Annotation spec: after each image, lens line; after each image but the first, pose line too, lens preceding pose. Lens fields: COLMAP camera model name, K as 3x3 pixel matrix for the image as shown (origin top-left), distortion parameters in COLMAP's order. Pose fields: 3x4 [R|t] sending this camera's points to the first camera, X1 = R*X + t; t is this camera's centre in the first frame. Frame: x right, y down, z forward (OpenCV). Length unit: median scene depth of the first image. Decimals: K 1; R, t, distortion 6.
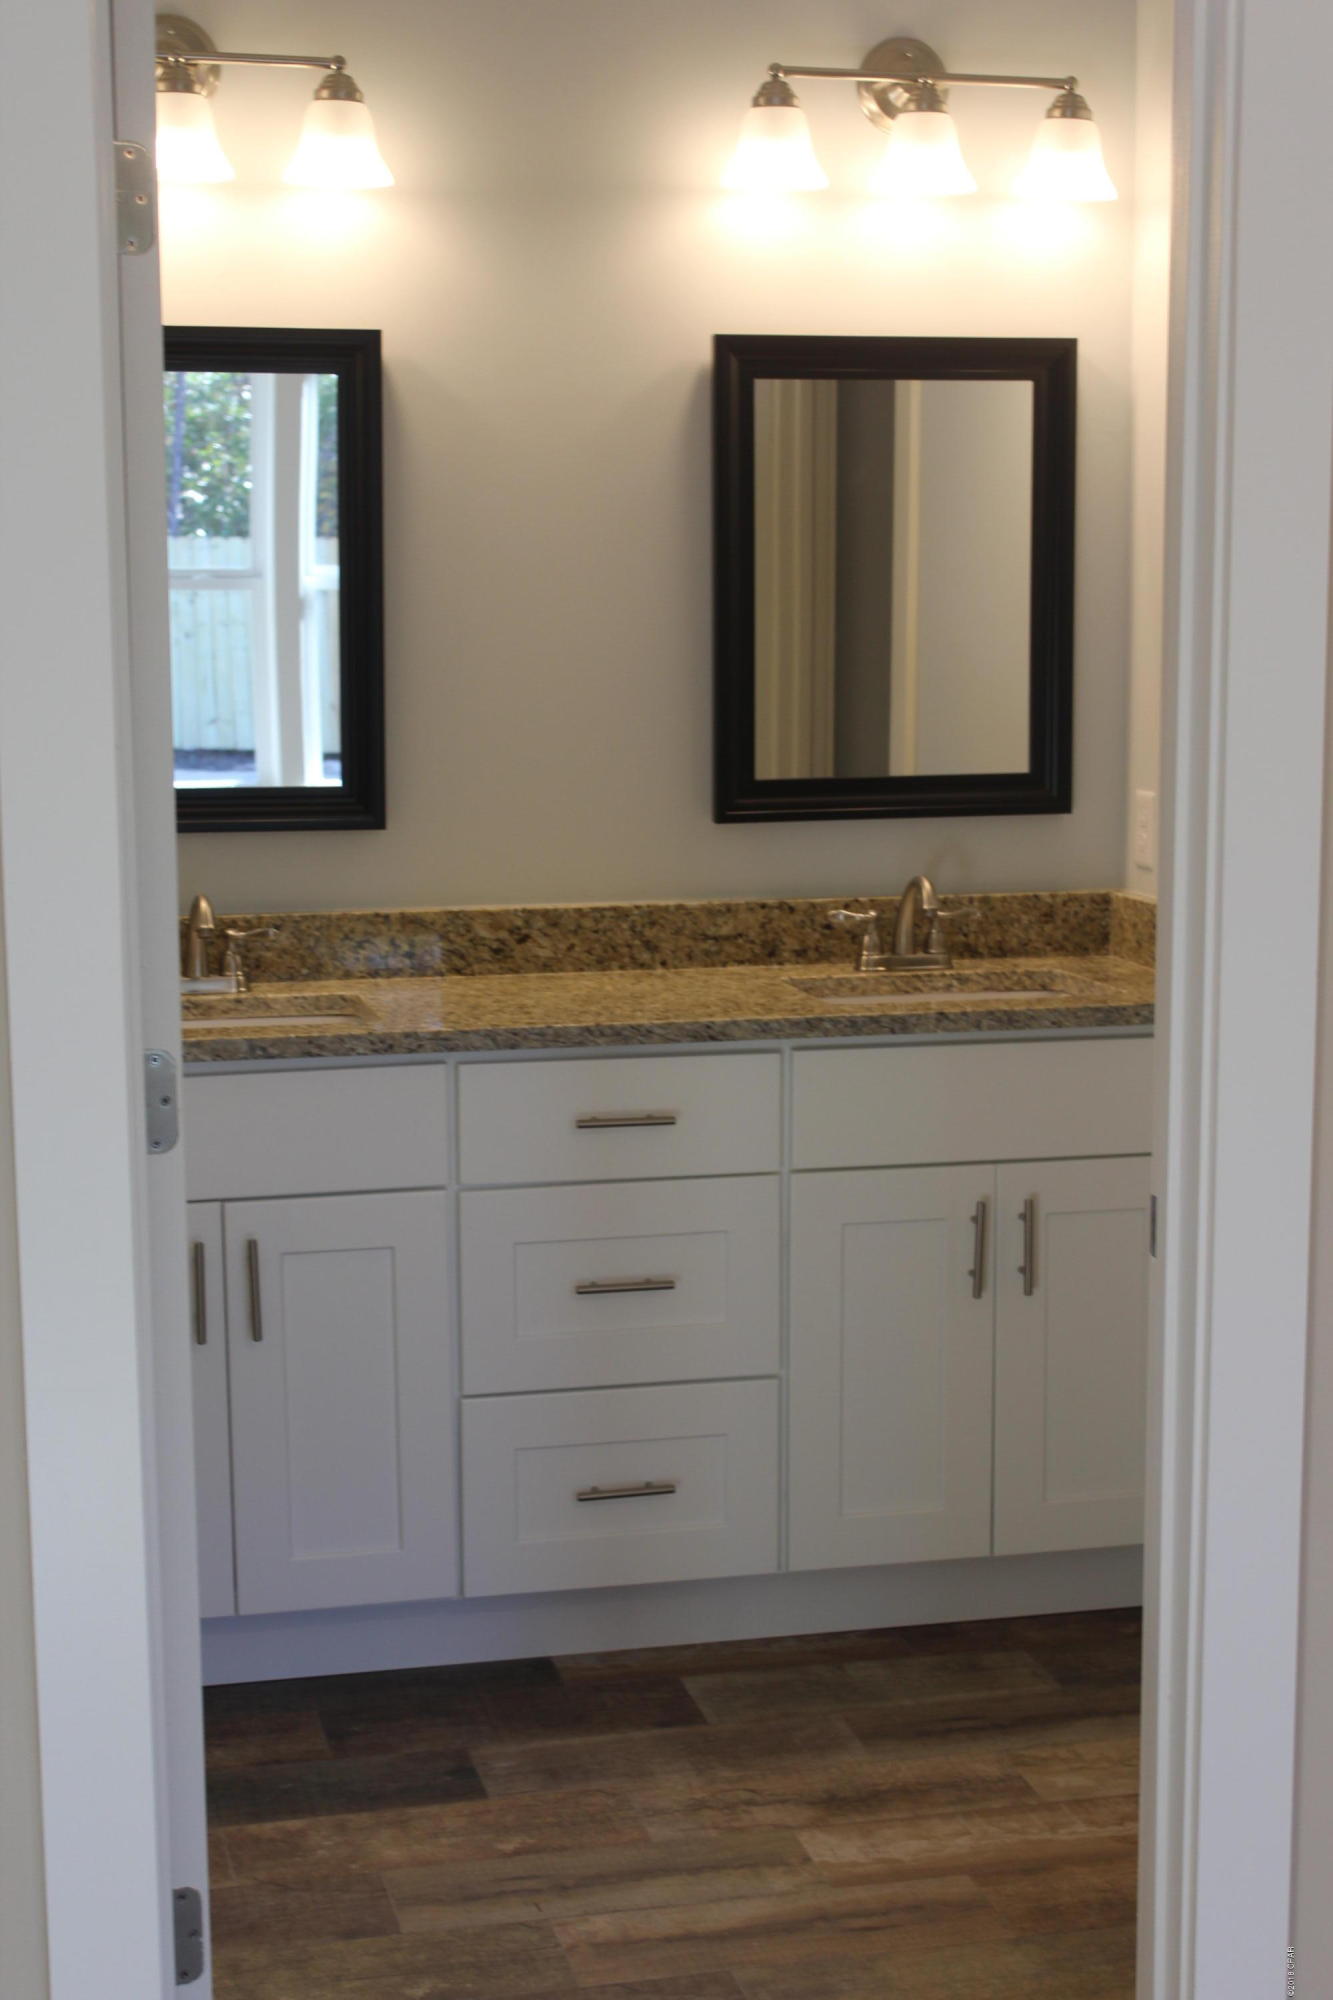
lens RADIAL K [[3115.9, 0, 664.0], [0, 3115.9, 1006.5], [0, 0, 1]] dist [-0.012705, 0.000000]
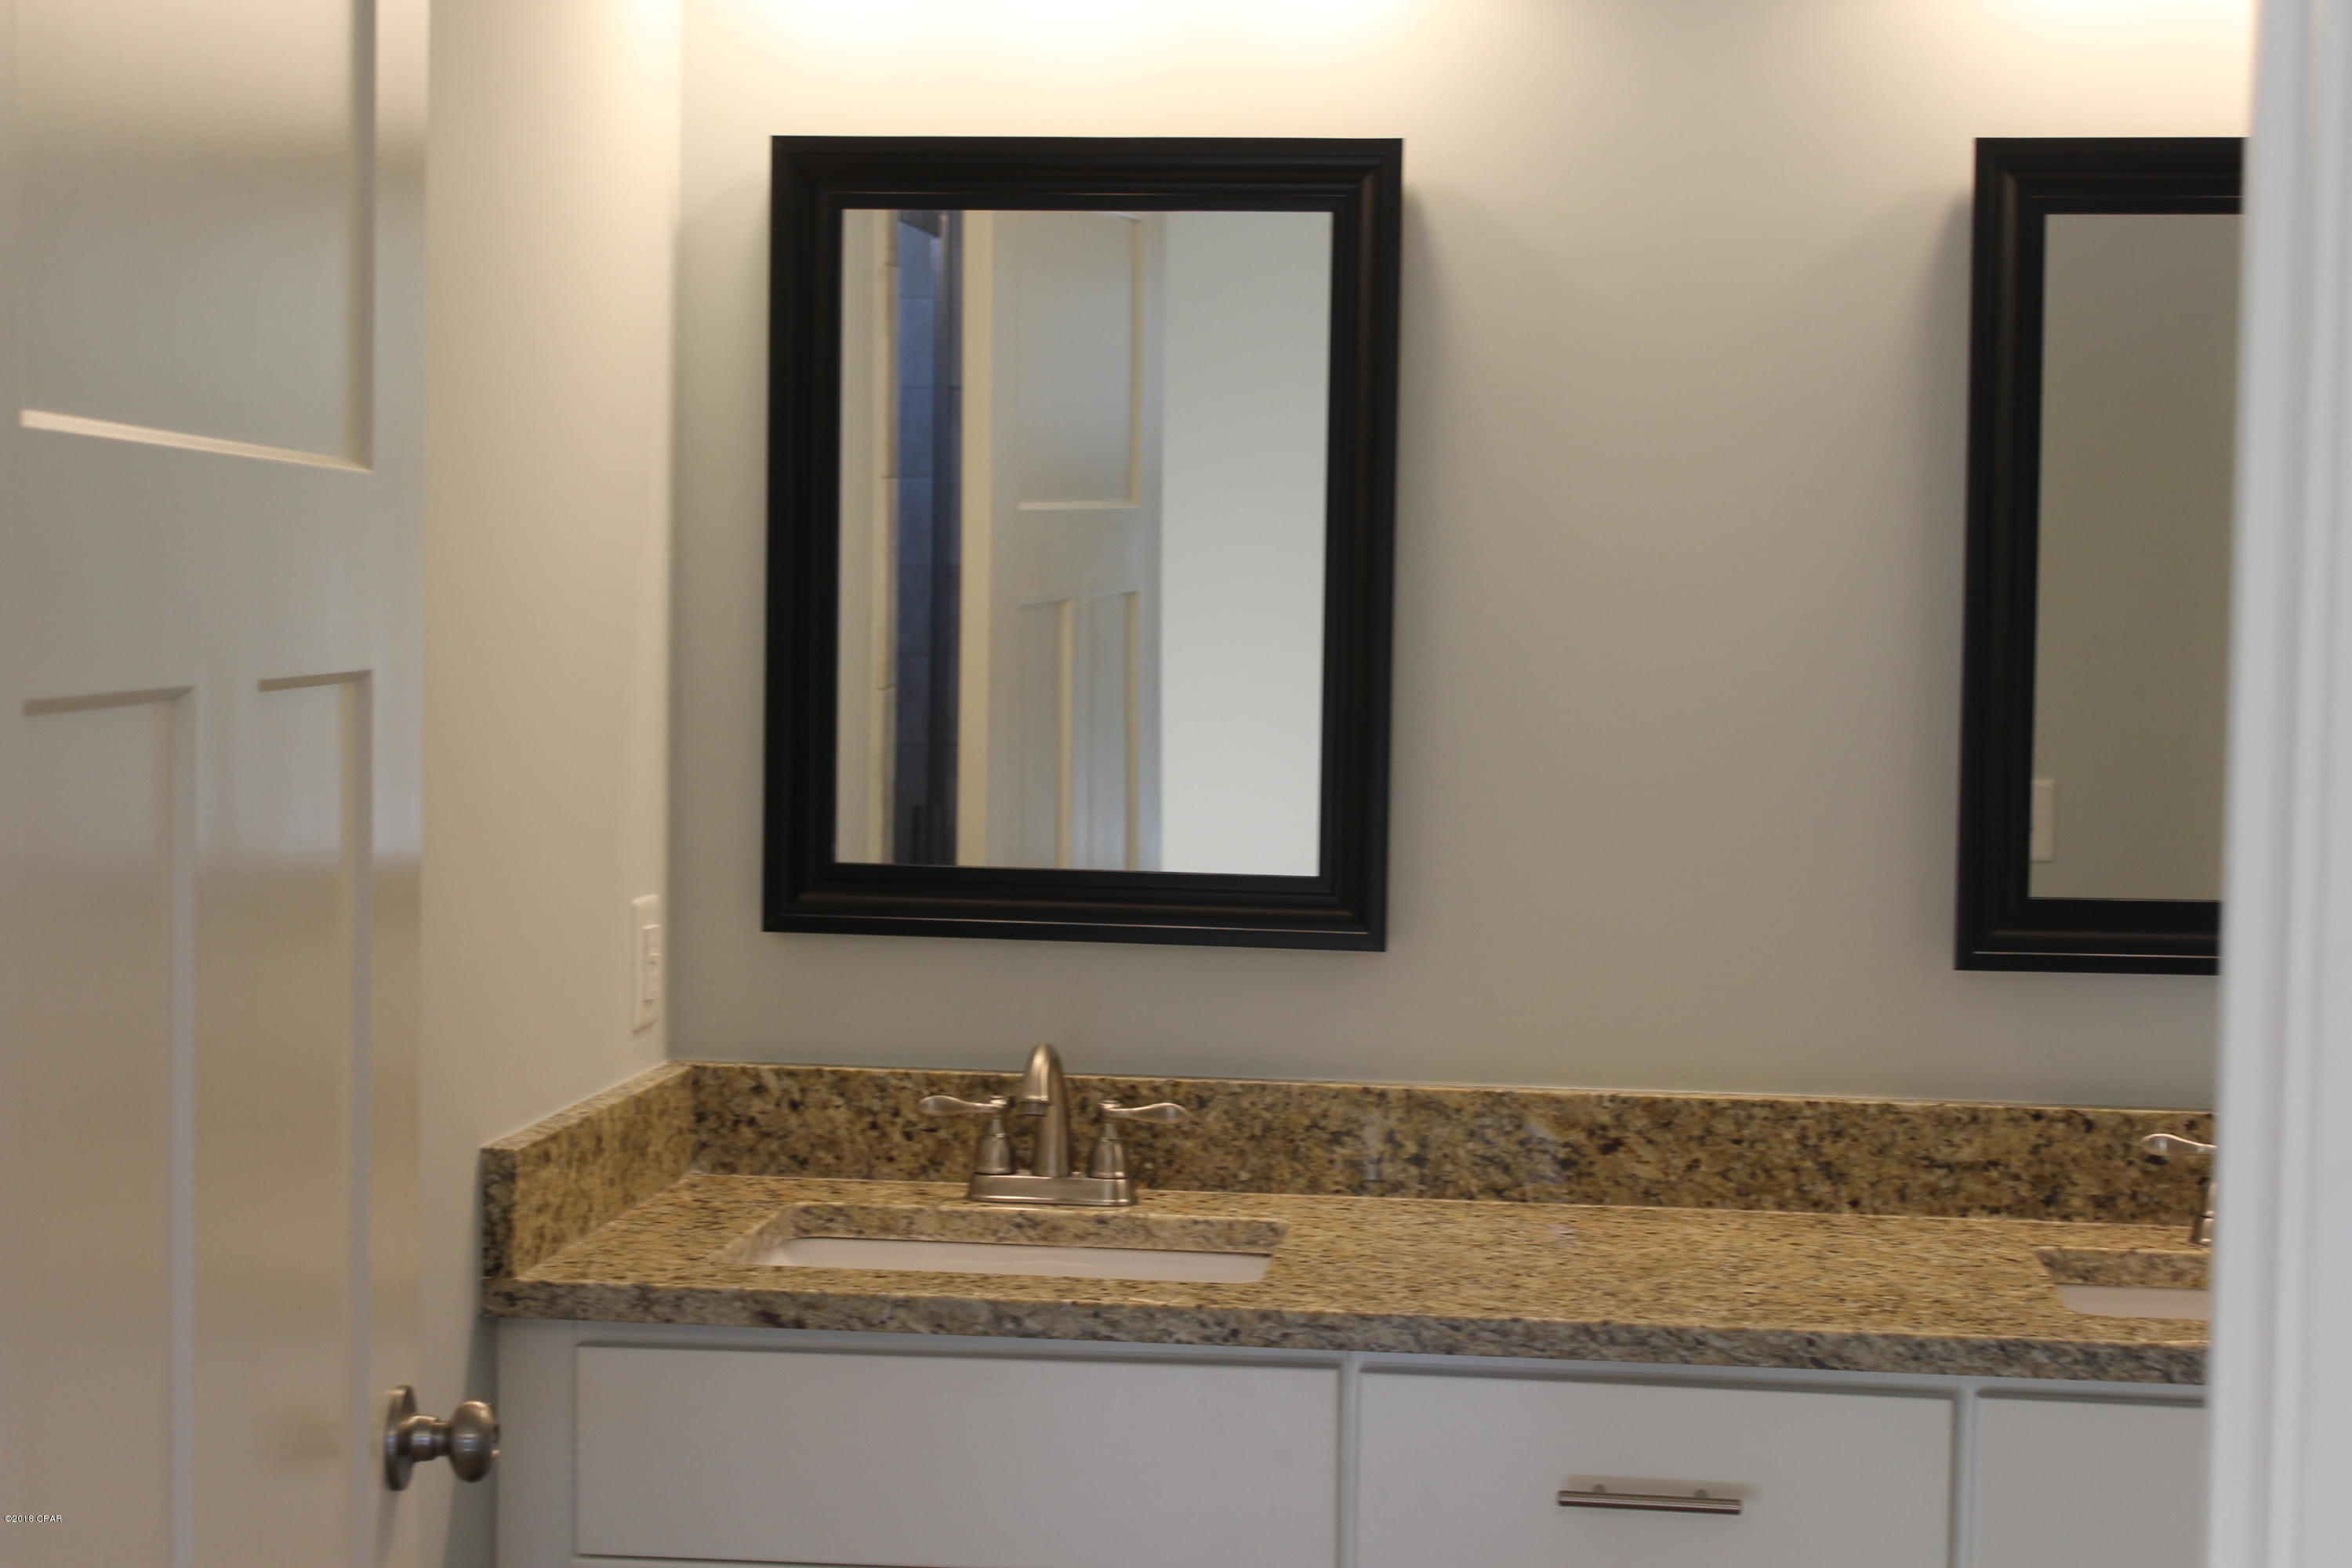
lens RADIAL K [[3664.3, 0, 1161.0], [0, 3664.3, 786.4], [0, 0, 1]] dist [-0.012705, 0.000000]
pose [[0.937686, 0.035554, -0.345660, 0.115502], [-0.066594, 0.994700, -0.078337, -0.029921], [0.341043, 0.096474, 0.935084, 0.313677]]
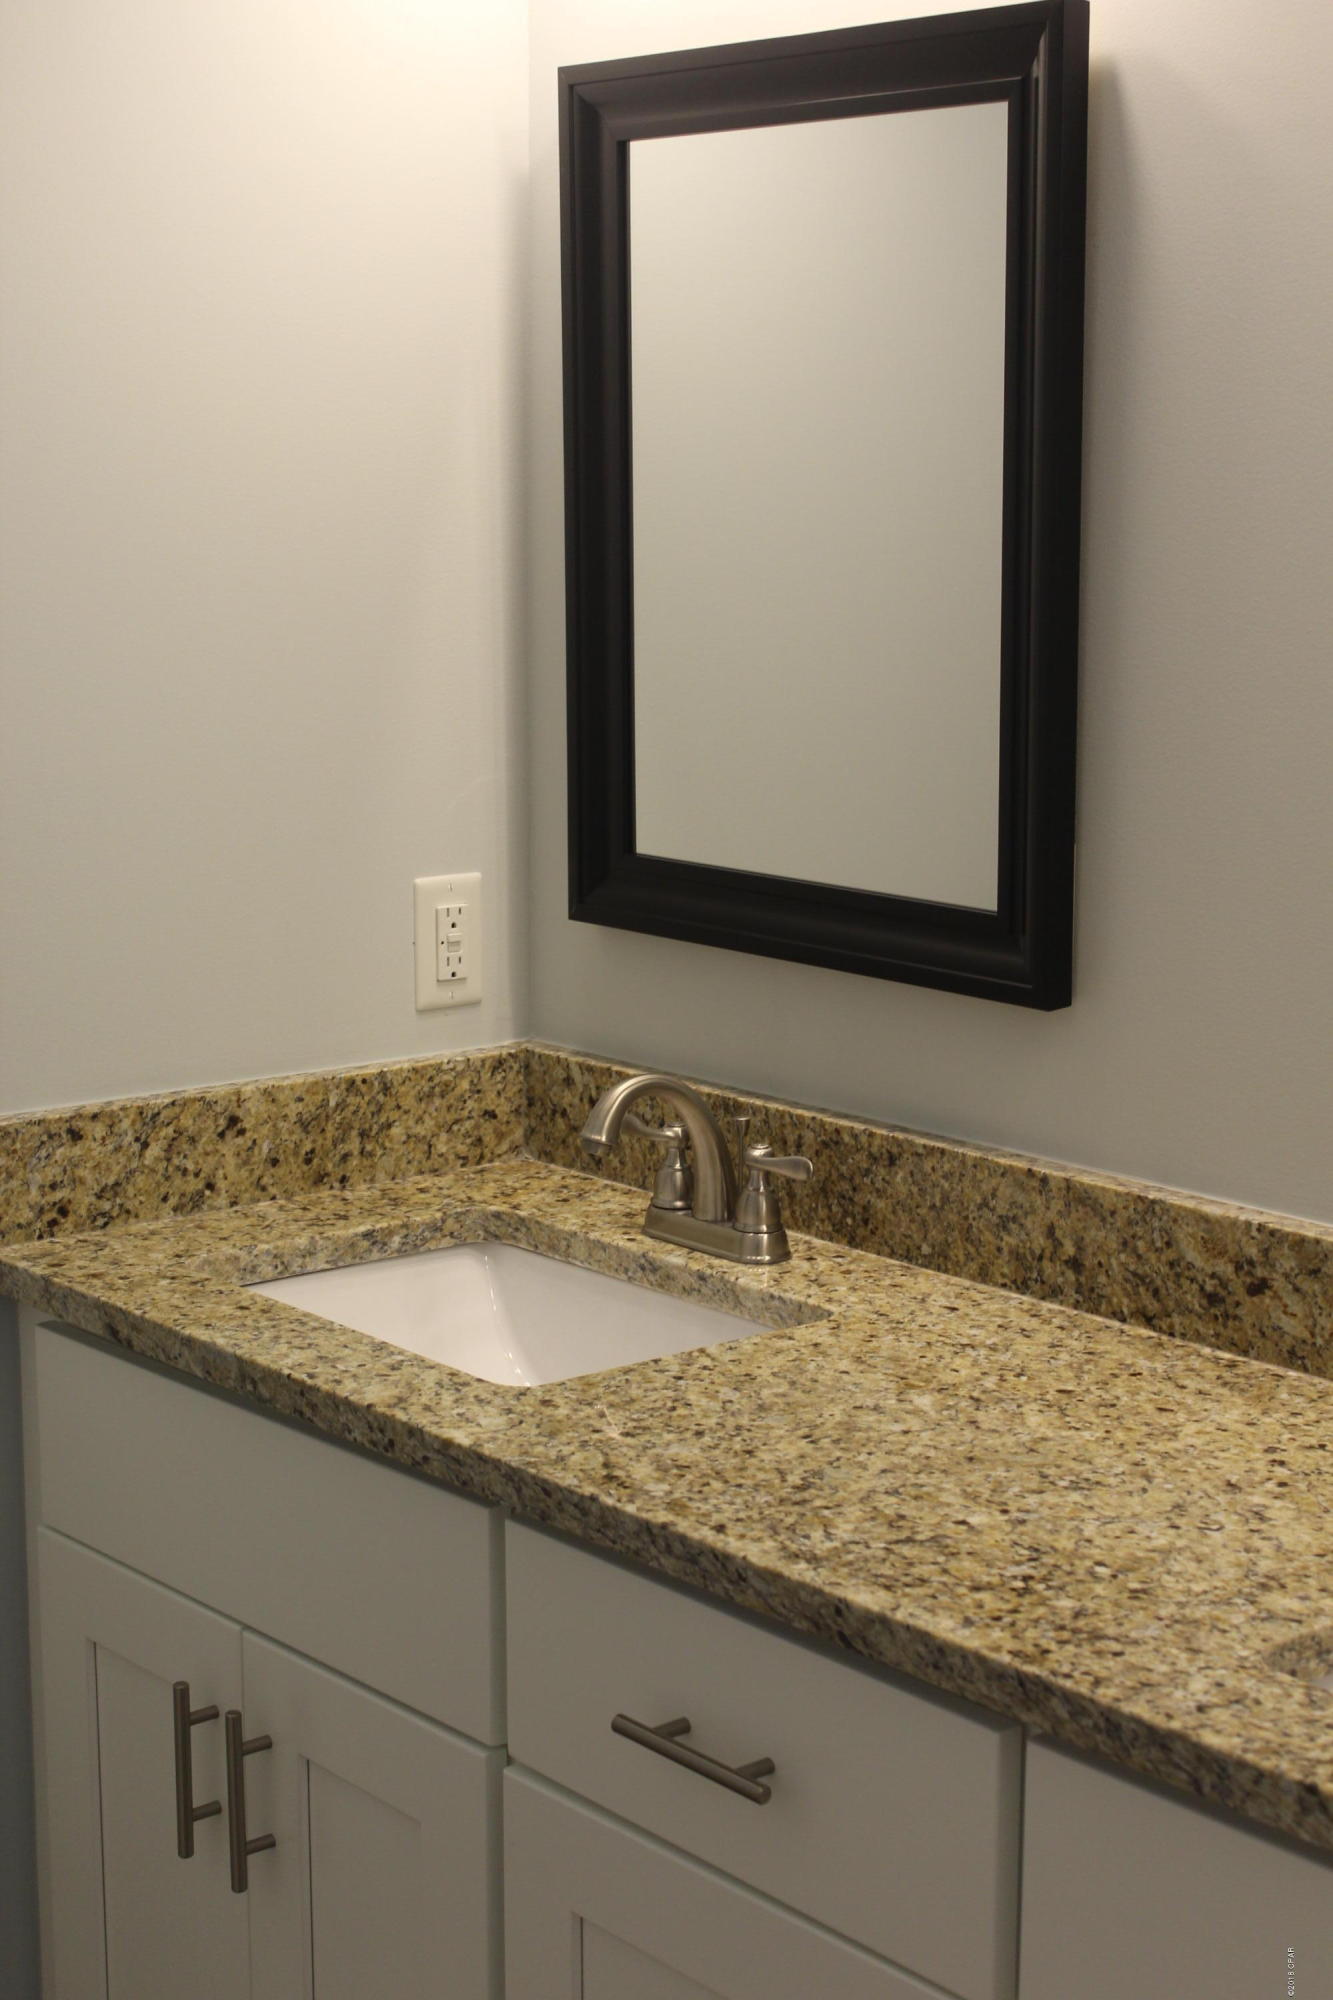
lens RADIAL K [[3115.9, 0, 678.3], [0, 3115.9, 1001.5], [0, 0, 1]] dist [-0.012705, 0.000000]
pose [[0.460172, 0.158238, -0.873615, 0.322007], [-0.129512, 0.985427, 0.110271, -0.105921], [0.878333, 0.062400, 0.473960, 0.709188]]
